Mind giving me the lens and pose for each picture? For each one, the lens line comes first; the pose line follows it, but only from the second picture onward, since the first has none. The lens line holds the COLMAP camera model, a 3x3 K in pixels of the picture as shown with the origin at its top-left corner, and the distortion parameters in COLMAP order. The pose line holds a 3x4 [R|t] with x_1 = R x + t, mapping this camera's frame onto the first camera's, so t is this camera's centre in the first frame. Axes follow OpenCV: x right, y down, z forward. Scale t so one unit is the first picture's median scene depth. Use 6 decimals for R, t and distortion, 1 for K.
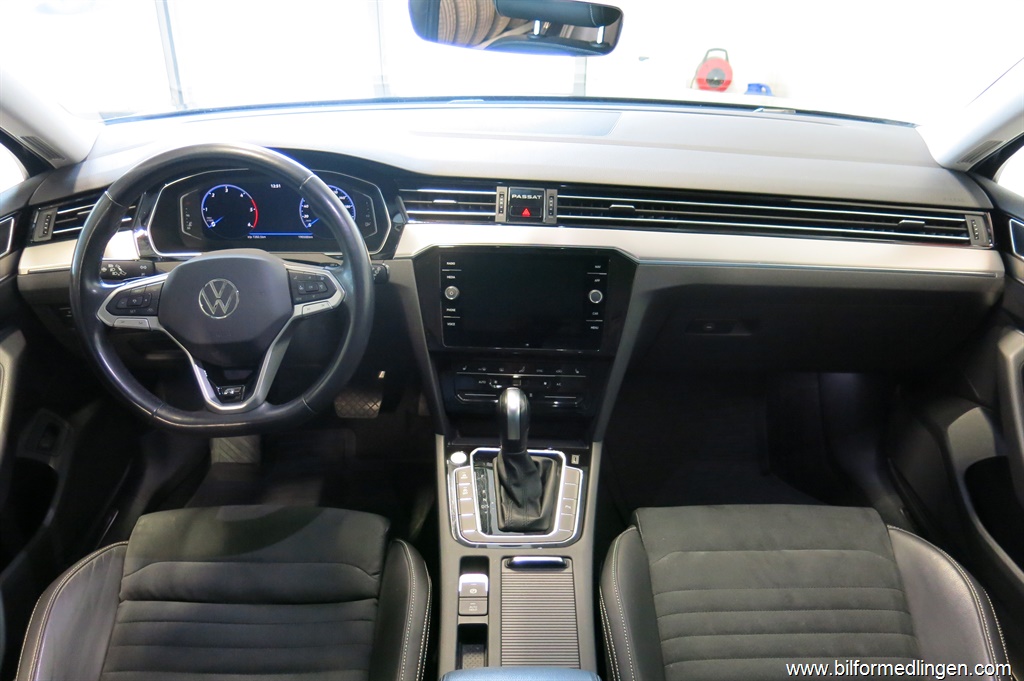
lens RADIAL K [[861.1, 0, 512.0], [0, 861.1, 340.5], [0, 0, 1]] dist [-0.032730, 0.009826]
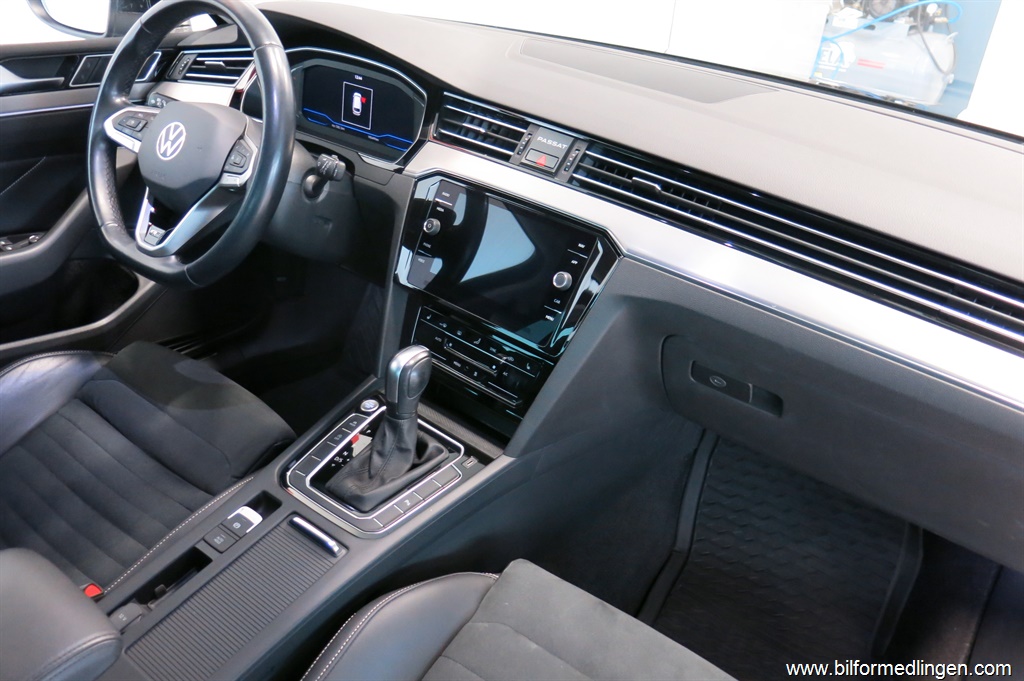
lens RADIAL K [[861.1, 0, 512.0], [0, 861.1, 340.5], [0, 0, 1]] dist [-0.032730, 0.009826]
pose [[0.781459, 0.342328, -0.521664, 0.485293], [-0.358696, 0.930570, 0.073331, -0.040840], [0.510548, 0.129814, 0.849994, 0.323883]]
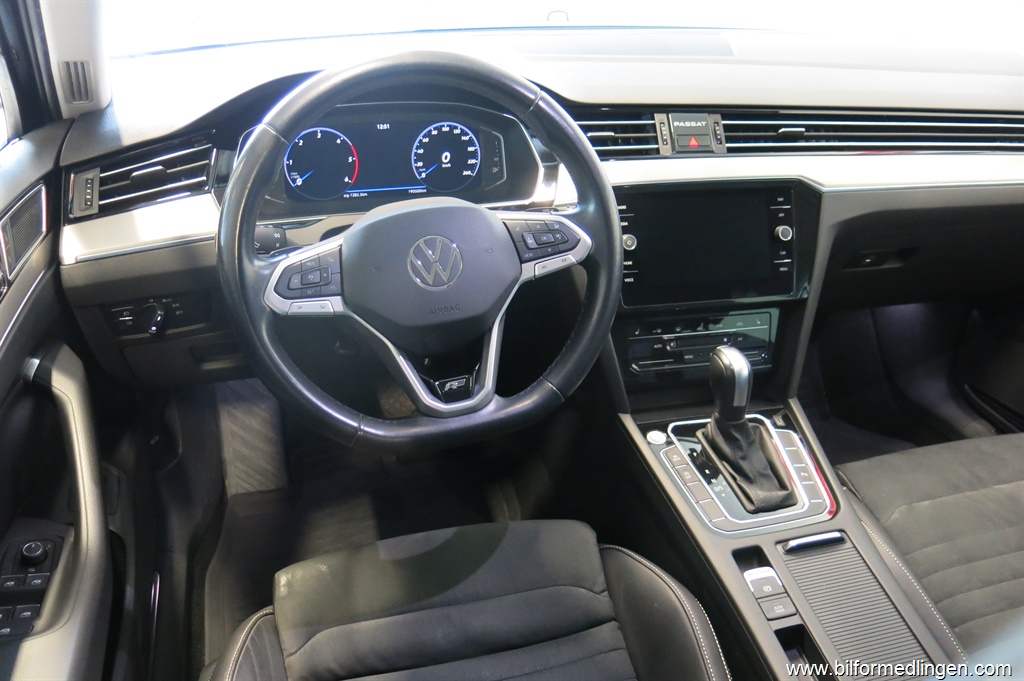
lens RADIAL K [[861.1, 0, 512.0], [0, 861.1, 340.5], [0, 0, 1]] dist [-0.032730, 0.009826]
pose [[0.962375, -0.109008, 0.248902, -0.397516], [0.104624, 0.994034, 0.030812, 0.001718], [-0.250776, -0.003612, 0.968038, 0.223671]]
